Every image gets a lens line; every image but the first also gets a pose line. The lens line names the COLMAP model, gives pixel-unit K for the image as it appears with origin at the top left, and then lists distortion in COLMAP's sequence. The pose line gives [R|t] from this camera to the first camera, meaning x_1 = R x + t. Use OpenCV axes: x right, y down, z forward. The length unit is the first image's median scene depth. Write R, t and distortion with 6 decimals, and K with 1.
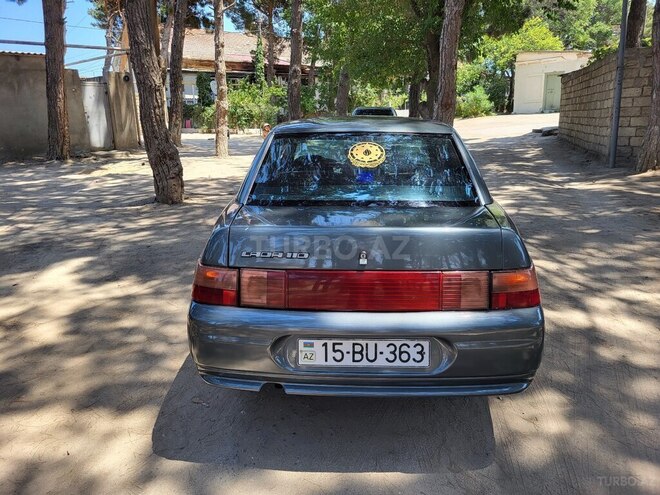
lens RADIAL K [[495.5, 0, 330.0], [0, 495.5, 247.5], [0, 0, 1]] dist [0.071209, -0.049973]
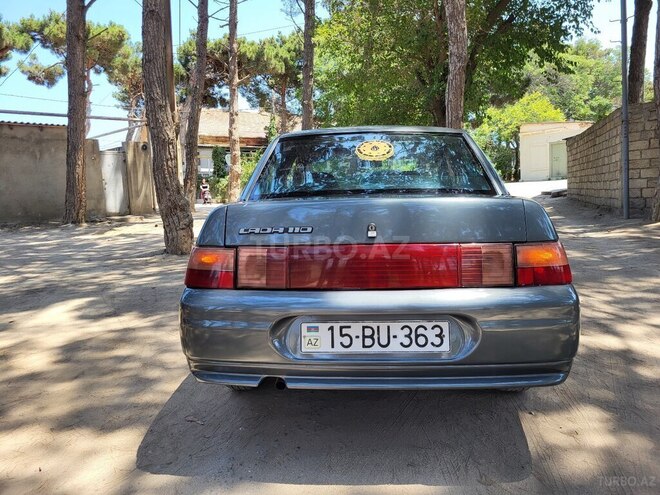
lens RADIAL K [[496.1, 0, 332.4], [0, 496.1, 247.1], [0, 0, 1]] dist [0.072136, -0.049736]
pose [[0.999725, -0.013625, -0.019076, 0.003722], [0.010741, 0.989537, -0.143878, 0.059283], [0.020837, 0.143634, 0.989412, 0.032856]]
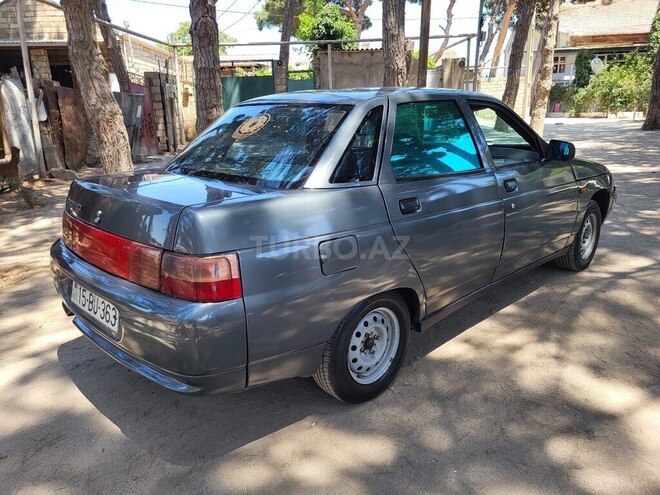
lens RADIAL K [[496.1, 0, 332.4], [0, 496.1, 247.1], [0, 0, 1]] dist [0.072136, -0.049736]
pose [[0.741380, 0.174346, -0.648042, 0.373173], [-0.157945, 0.983868, 0.084001, -0.026878], [0.652234, 0.040079, 0.756958, 0.163764]]
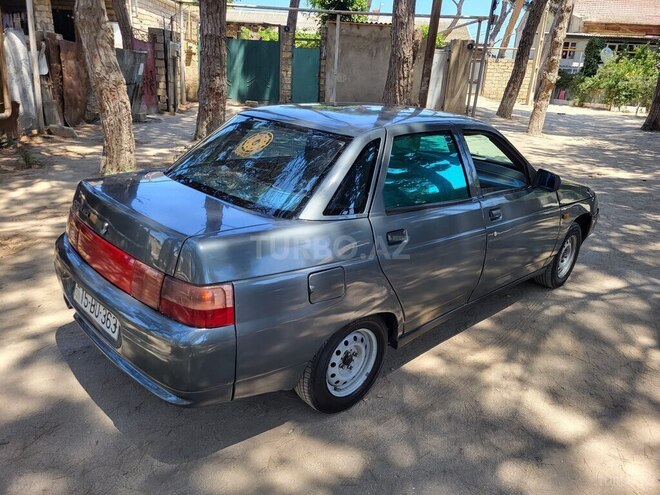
lens RADIAL K [[494.2, 0, 329.2], [0, 494.2, 243.7], [0, 0, 1]] dist [0.073100, -0.047398]
pose [[0.729419, 0.276267, -0.625799, 0.379345], [-0.240773, 0.959967, 0.143149, -0.075044], [0.640294, 0.046260, 0.766736, 0.143751]]
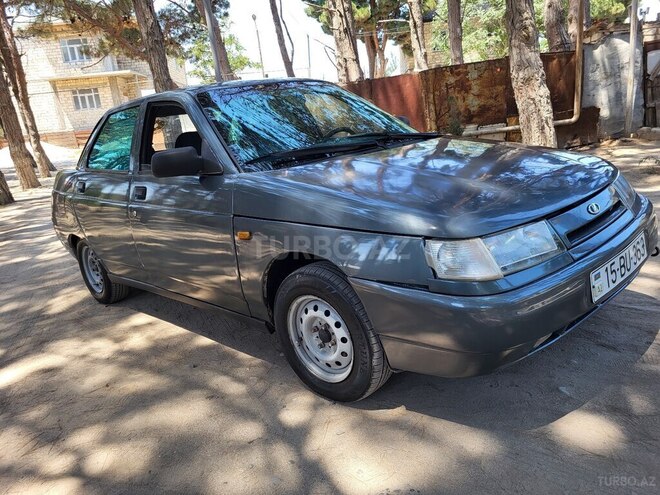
lens RADIAL K [[496.1, 0, 328.3], [0, 496.1, 254.2], [0, 0, 1]] dist [0.074779, -0.056285]
pose [[-0.652916, 0.280388, -0.703621, 0.405677], [-0.072337, 0.901629, 0.426418, -0.232058], [0.753968, 0.329313, -0.568406, 1.058857]]
